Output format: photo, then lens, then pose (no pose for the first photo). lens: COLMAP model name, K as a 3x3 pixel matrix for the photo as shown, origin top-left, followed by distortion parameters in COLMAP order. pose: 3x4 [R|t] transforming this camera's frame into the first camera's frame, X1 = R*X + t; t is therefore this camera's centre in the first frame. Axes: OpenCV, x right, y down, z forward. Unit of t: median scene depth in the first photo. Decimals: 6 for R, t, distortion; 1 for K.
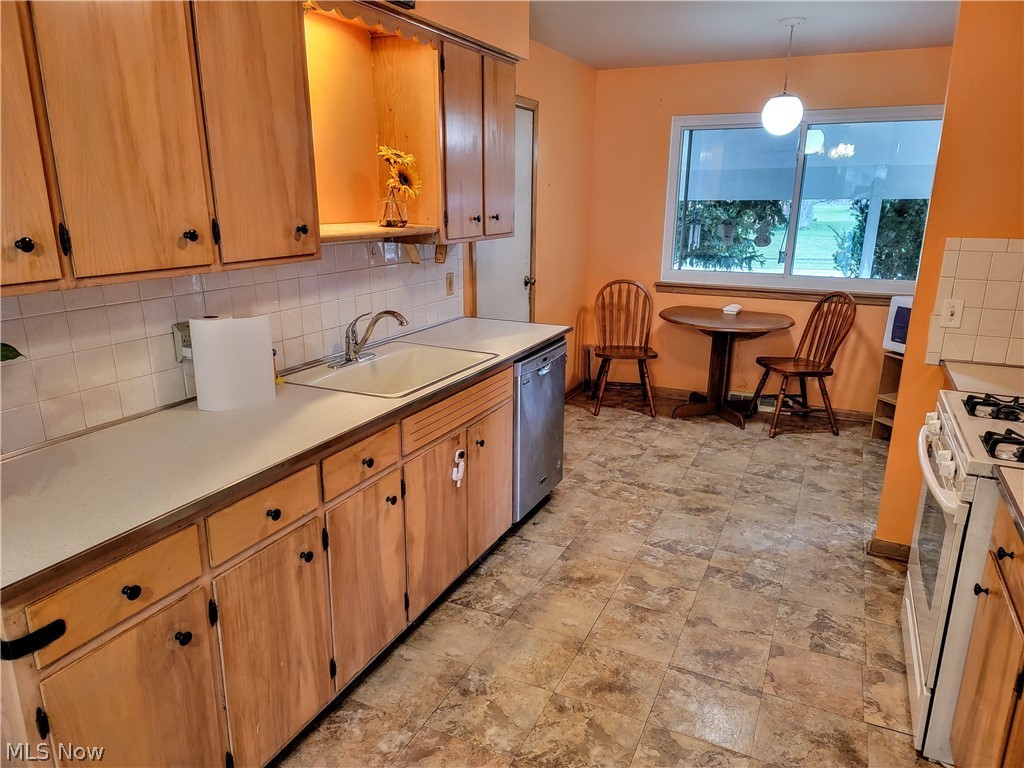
lens RADIAL K [[704.8, 0, 510.4], [0, 704.8, 386.8], [0, 0, 1]] dist [0.059956, -0.026246]
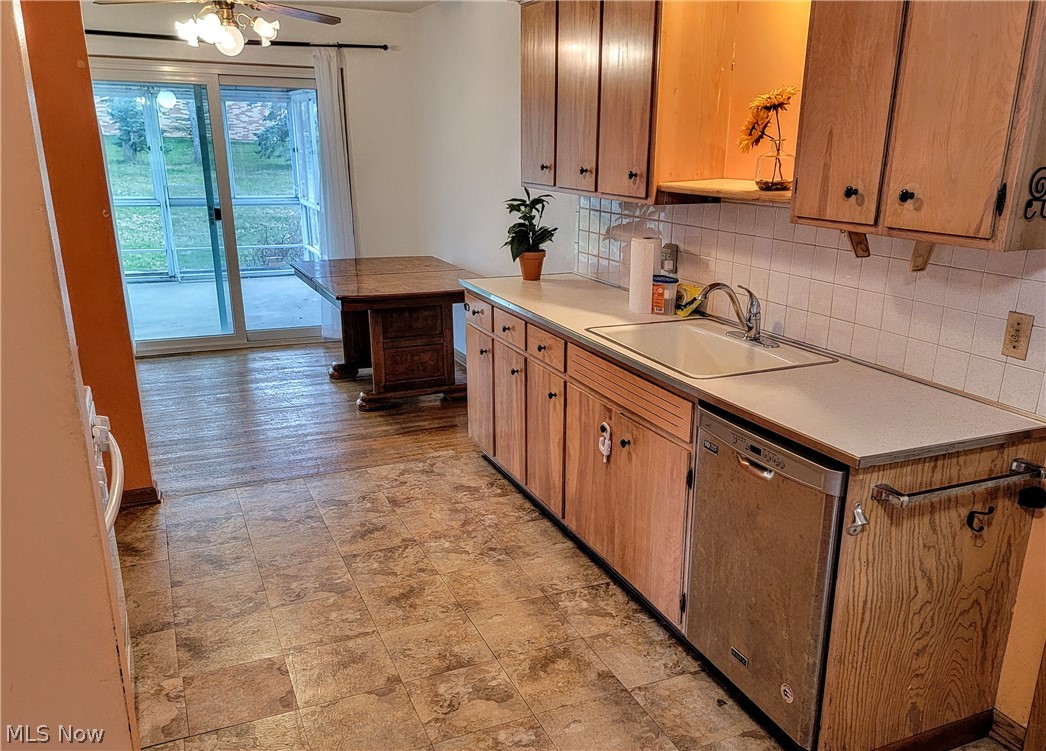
lens RADIAL K [[862.7, 0, 567.7], [0, 862.7, 404.8], [0, 0, 1]] dist [0.041281, -0.006395]
pose [[-0.632569, 0.209607, -0.745601, 0.601425], [-0.229707, 0.868593, 0.439067, -0.314830], [0.739656, 0.449011, -0.501297, 1.129407]]
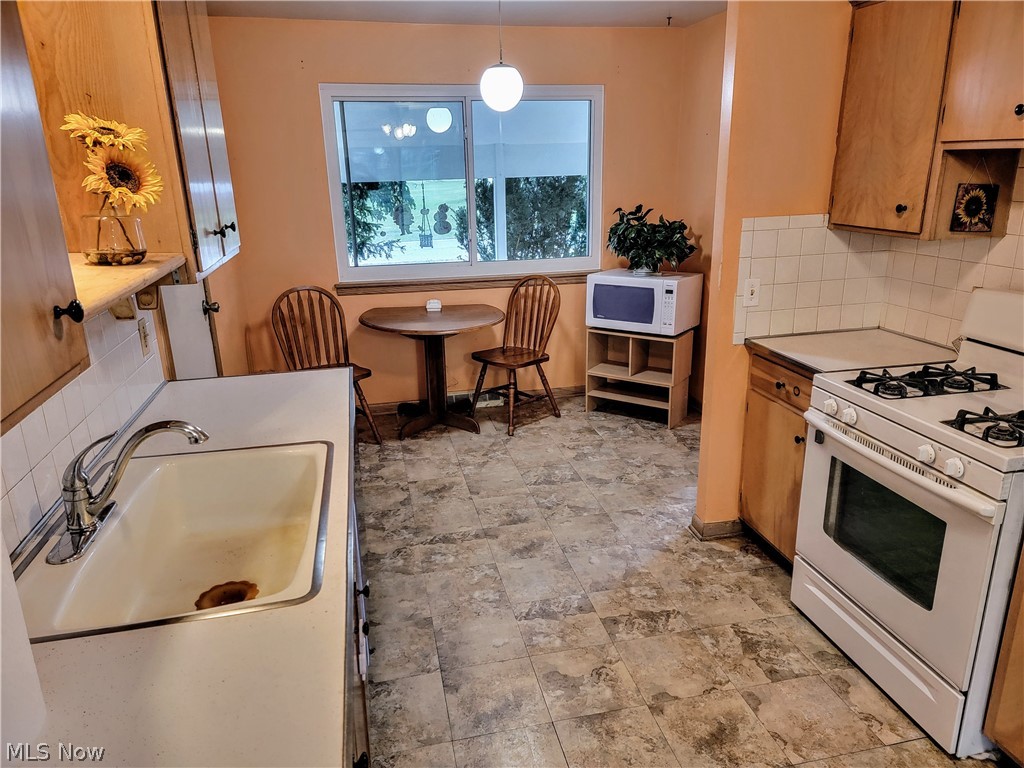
lens RADIAL K [[704.8, 0, 516.2], [0, 704.8, 378.0], [0, 0, 1]] dist [0.059956, -0.026246]
pose [[0.787990, -0.201171, 0.581896, -0.205965], [0.189574, 0.978473, 0.081557, -0.103308], [-0.585777, 0.046046, 0.809164, 0.311128]]
